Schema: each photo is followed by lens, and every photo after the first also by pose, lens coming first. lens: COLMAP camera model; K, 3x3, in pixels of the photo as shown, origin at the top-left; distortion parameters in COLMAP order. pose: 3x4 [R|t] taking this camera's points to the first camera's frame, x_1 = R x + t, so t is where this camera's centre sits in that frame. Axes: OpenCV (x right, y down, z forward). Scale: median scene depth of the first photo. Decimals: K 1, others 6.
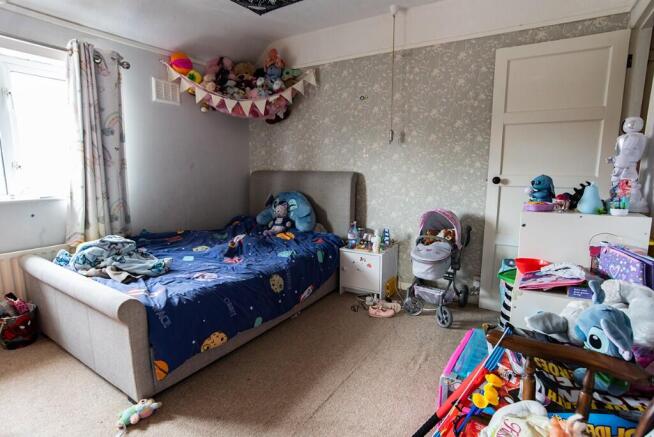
lens RADIAL K [[334.8, 0, 329.2], [0, 334.8, 218.8], [0, 0, 1]] dist [0.005042, 0.001307]
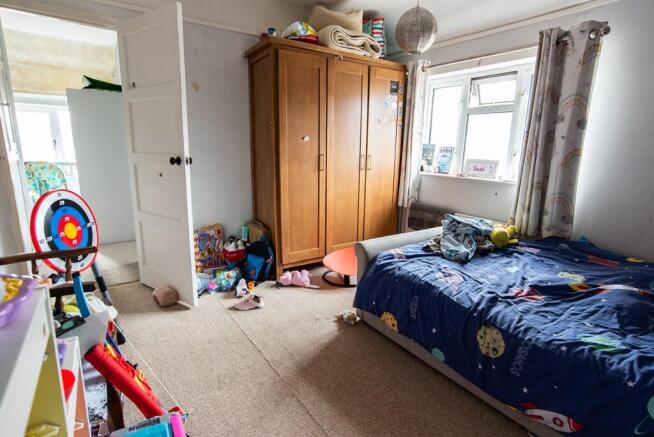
lens RADIAL K [[334.8, 0, 328.9], [0, 334.8, 215.0], [0, 0, 1]] dist [0.005042, 0.001307]
pose [[-0.387648, 0.171321, -0.905747, 0.544694], [-0.163935, 0.954102, 0.250629, -0.159872], [0.907113, 0.245639, -0.341771, 0.957046]]
